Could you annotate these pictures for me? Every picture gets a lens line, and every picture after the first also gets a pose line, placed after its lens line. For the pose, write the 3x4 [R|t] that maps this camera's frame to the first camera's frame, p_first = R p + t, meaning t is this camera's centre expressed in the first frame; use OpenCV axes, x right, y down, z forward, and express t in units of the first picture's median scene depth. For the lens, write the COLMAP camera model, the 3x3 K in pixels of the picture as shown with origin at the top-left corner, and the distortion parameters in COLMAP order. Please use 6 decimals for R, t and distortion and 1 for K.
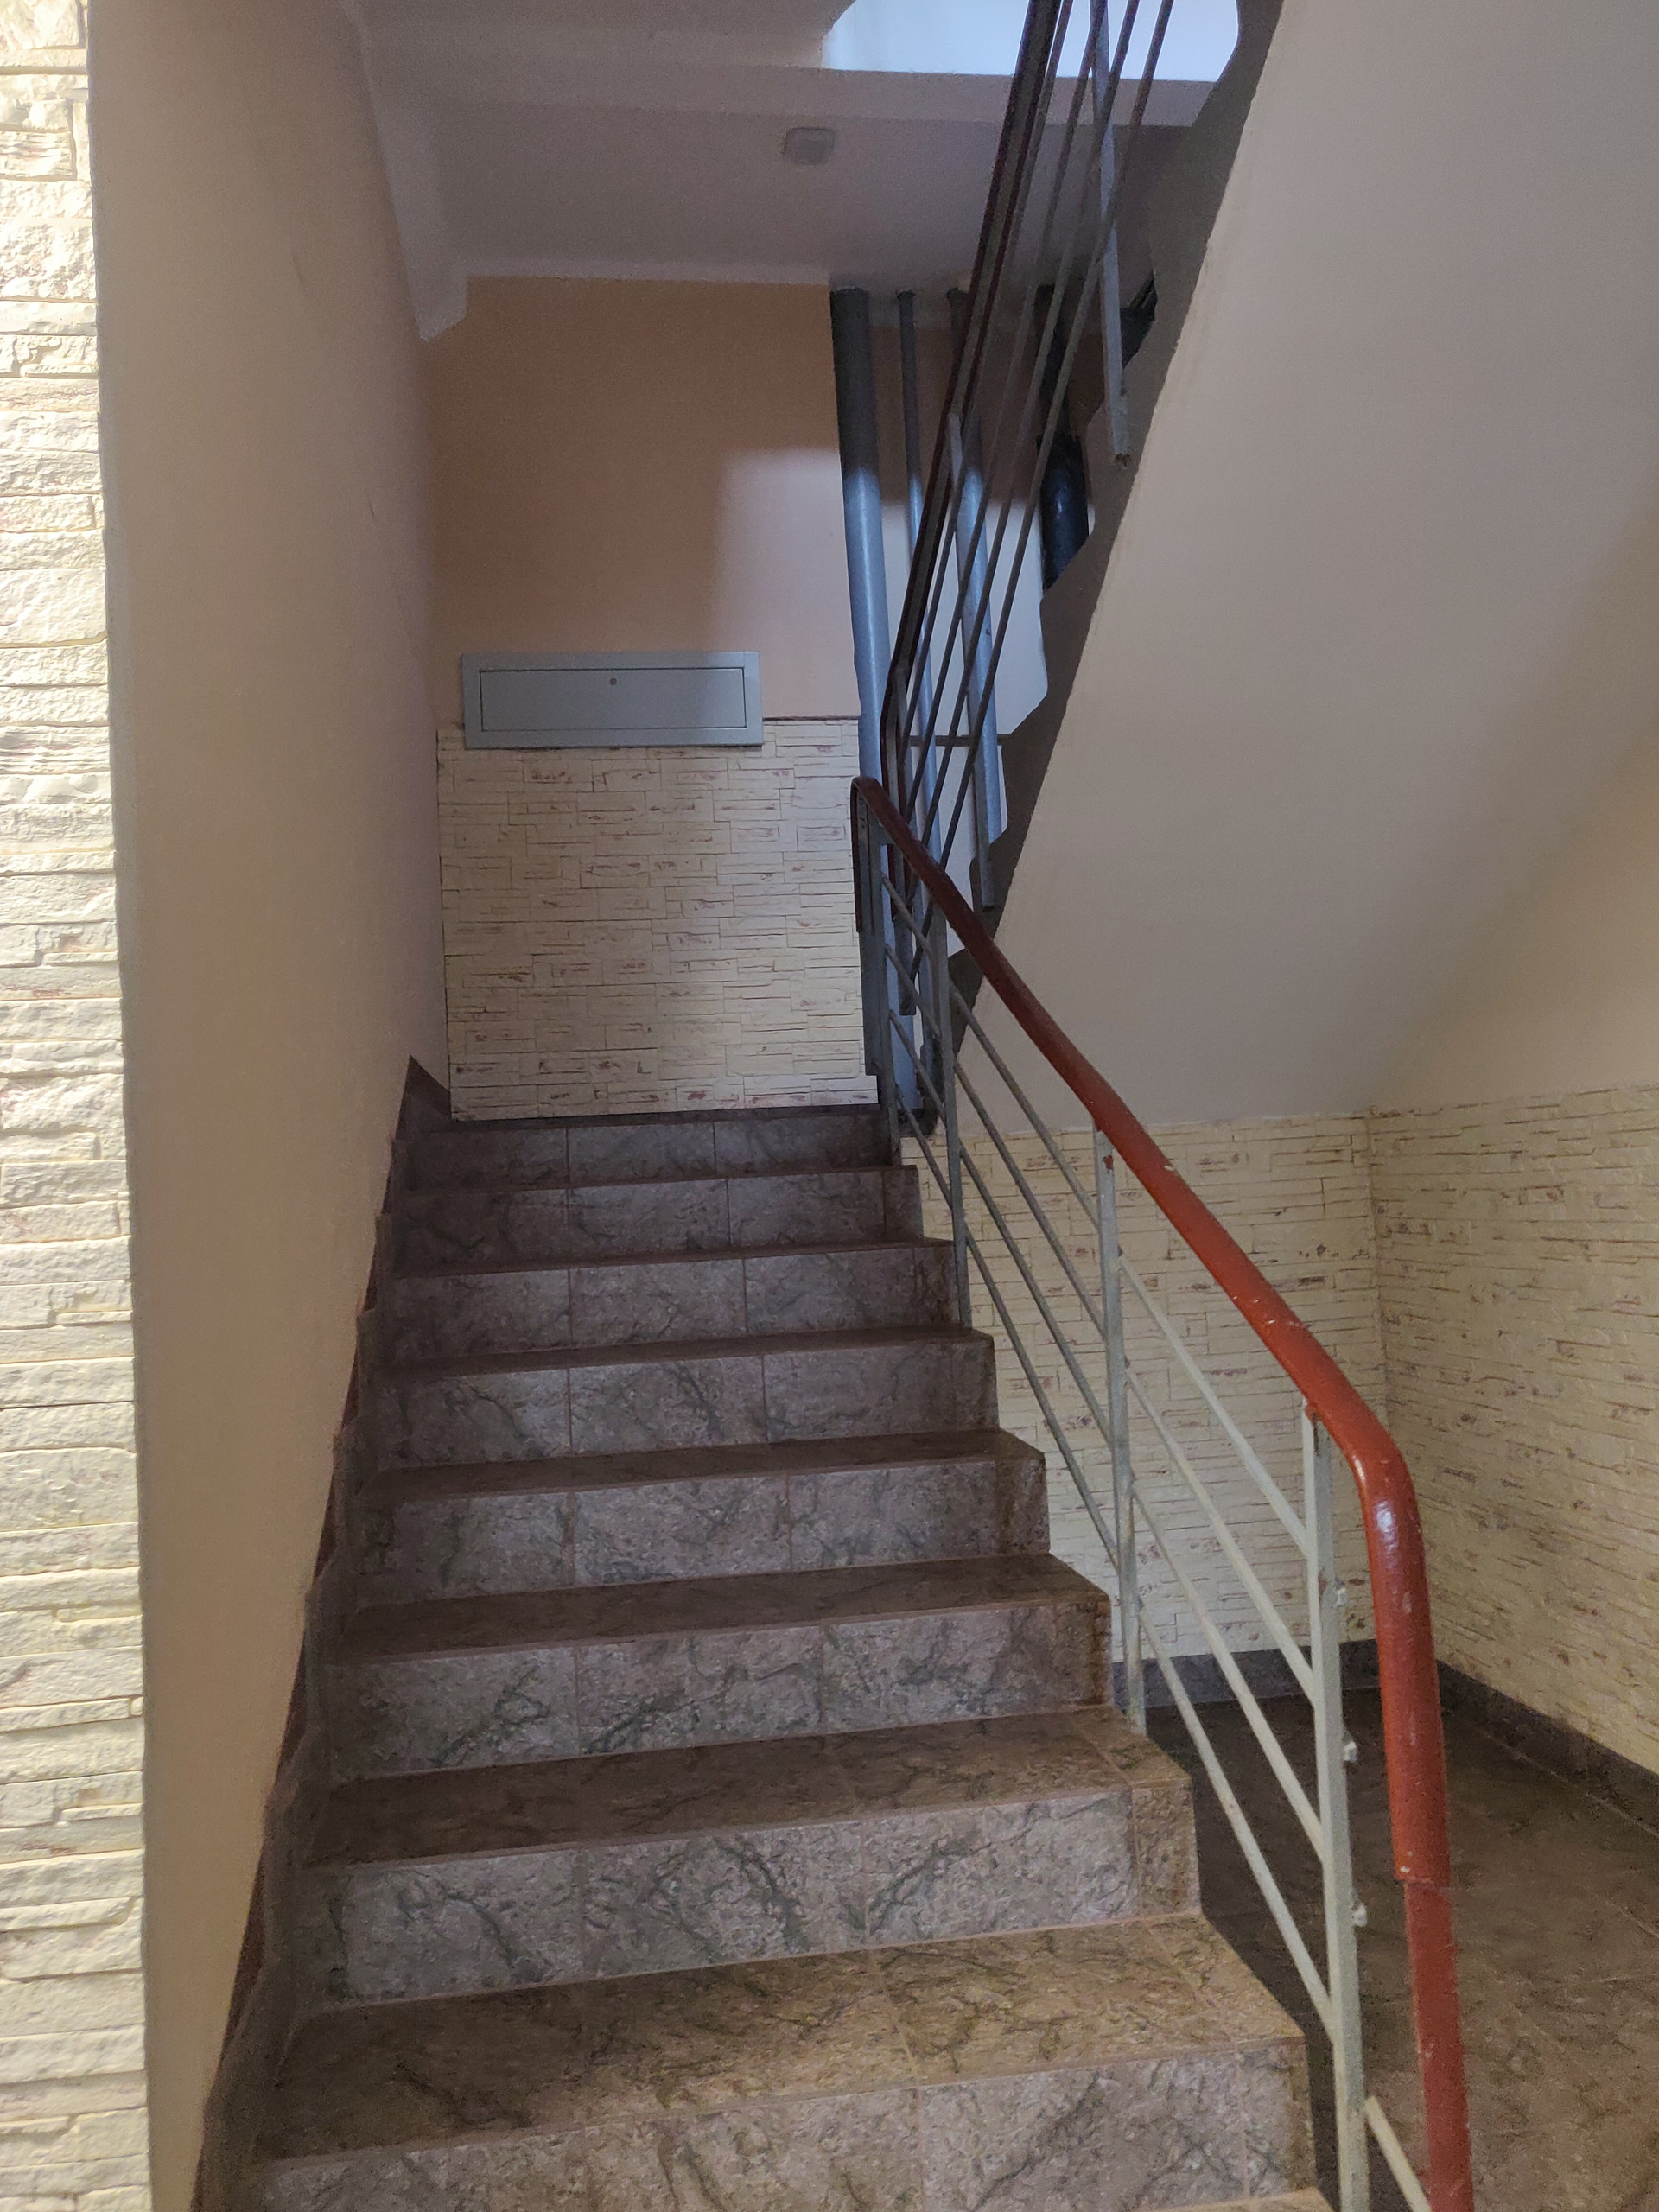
lens RADIAL K [[1702.7, 0, 816.5], [0, 1702.7, 1110.0], [0, 0, 1]] dist [-0.029227, 0.076535]
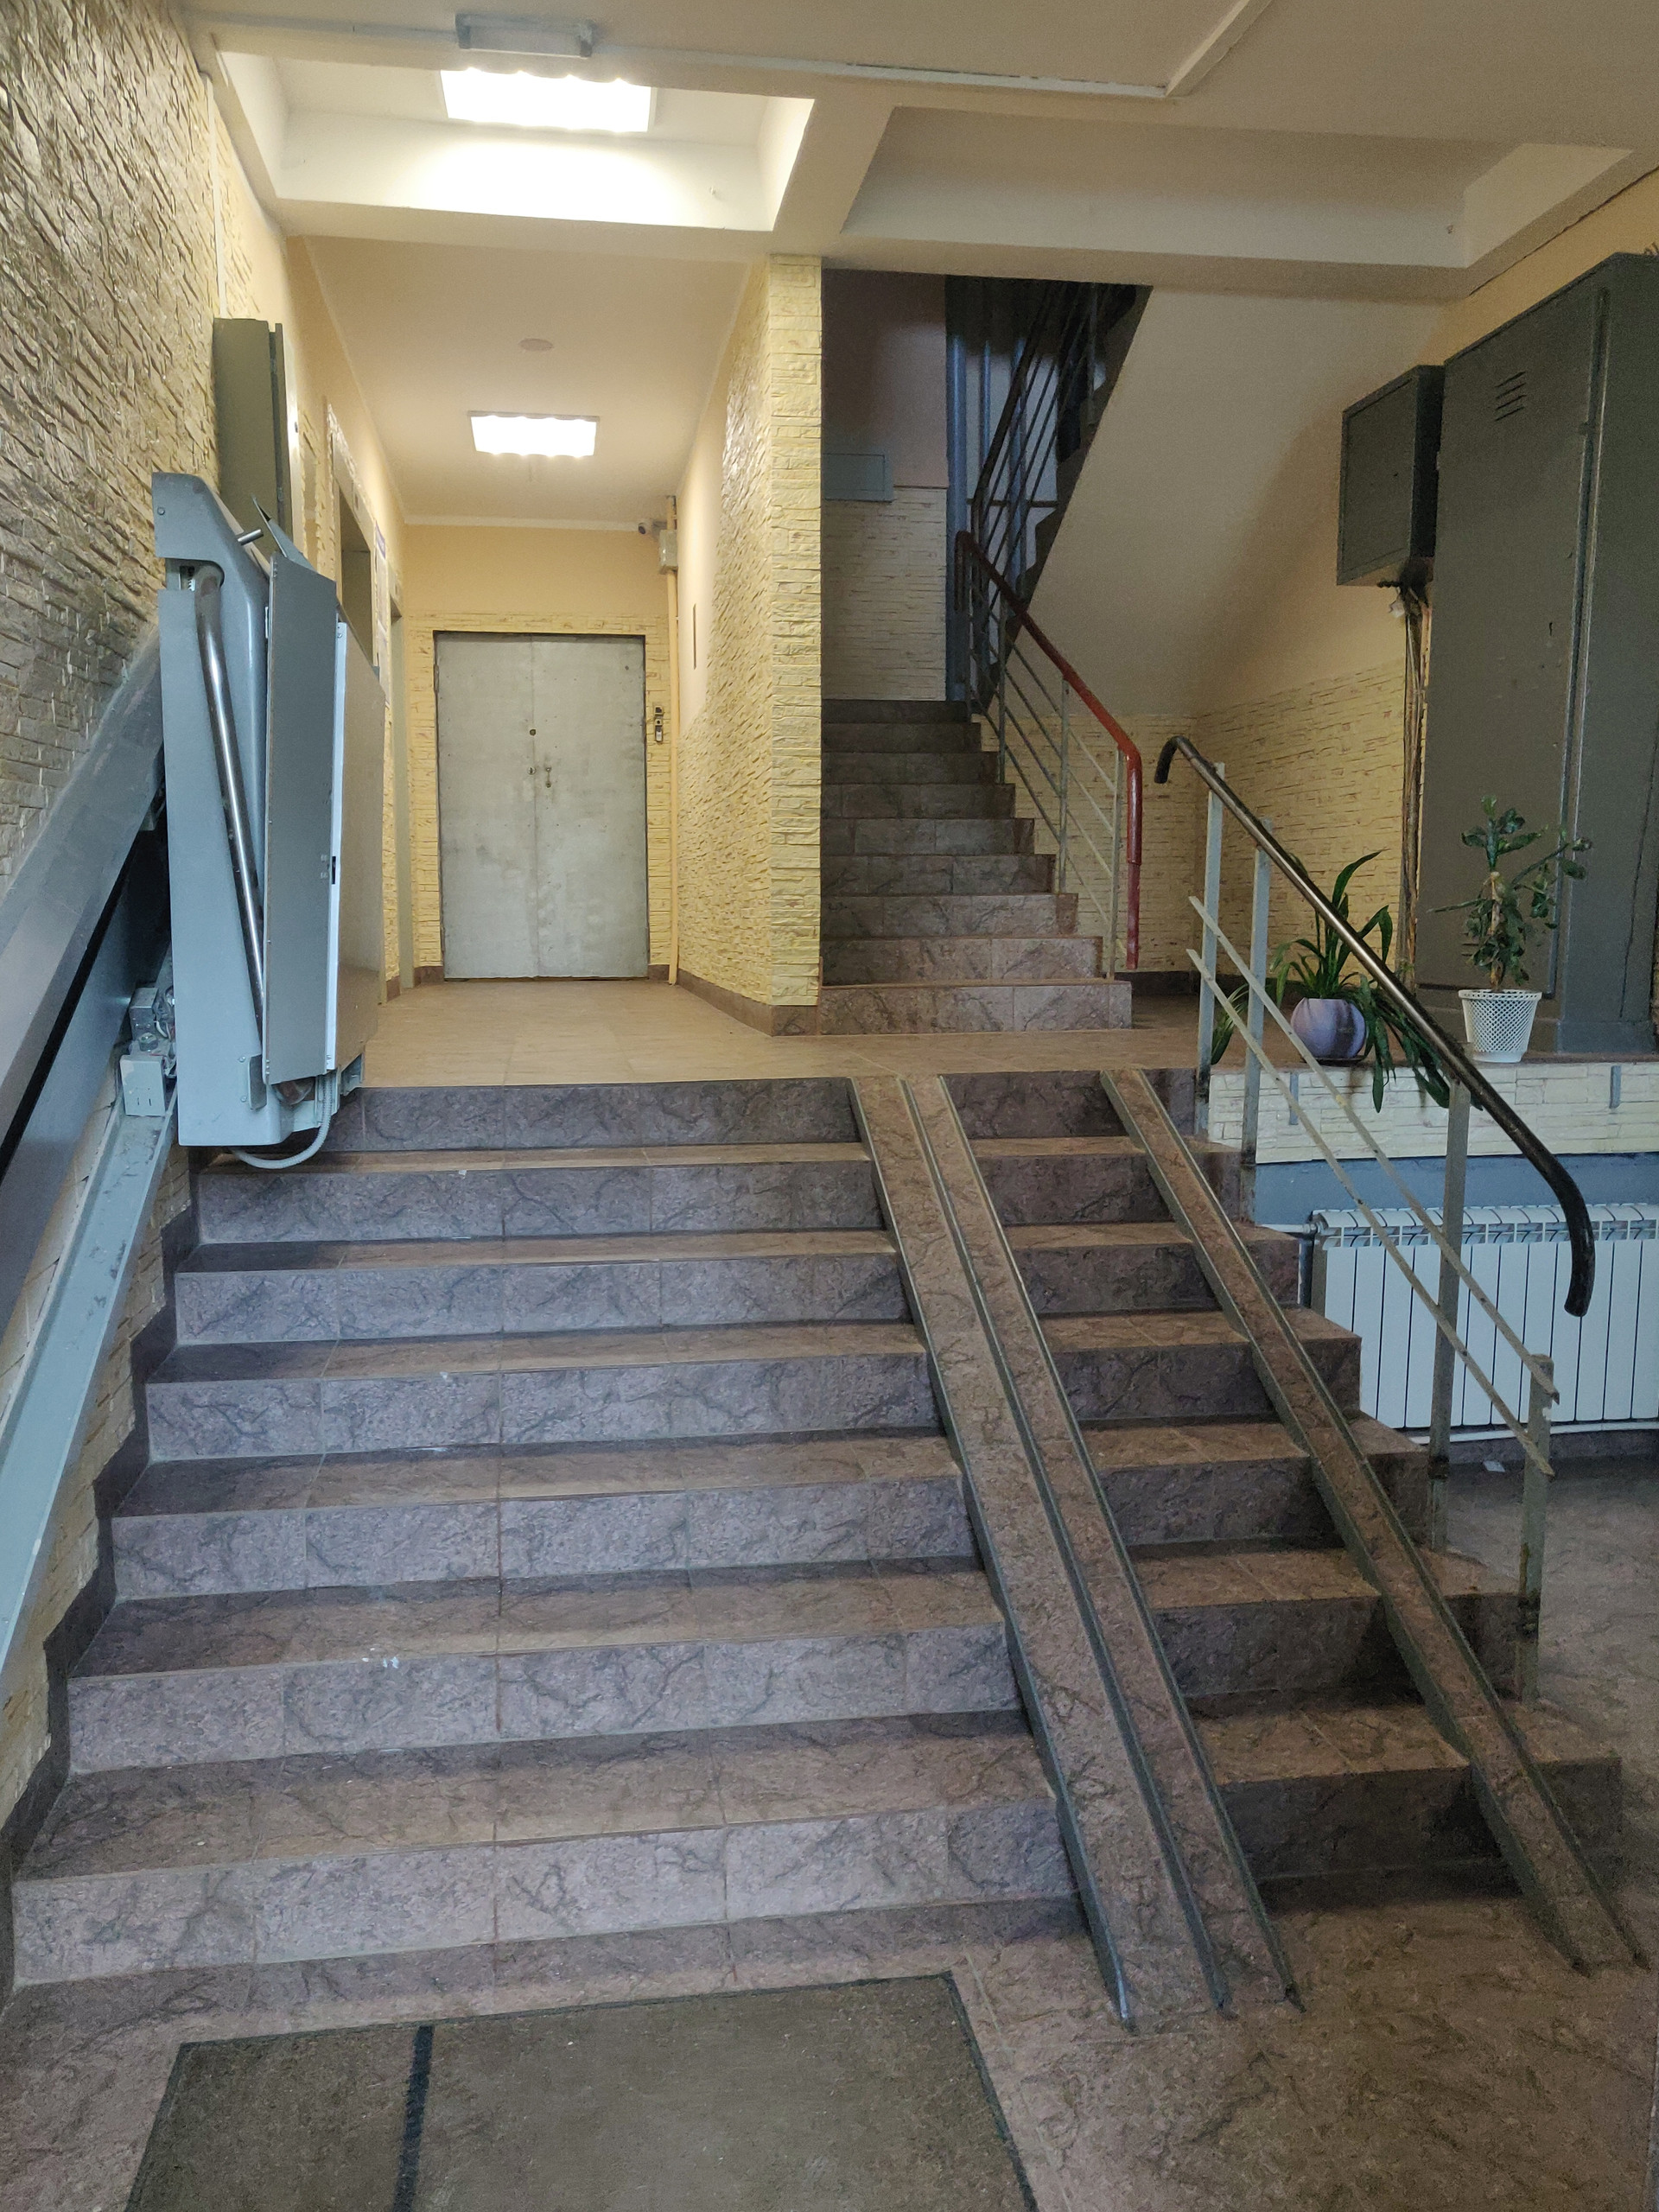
lens RADIAL K [[1702.7, 0, 816.5], [0, 1702.7, 1110.0], [0, 0, 1]] dist [-0.029227, 0.076535]
pose [[0.998686, 0.044846, 0.024813, -0.227433], [-0.048327, 0.985195, 0.164488, 0.219253], [-0.017069, -0.165471, 0.986067, -1.521865]]
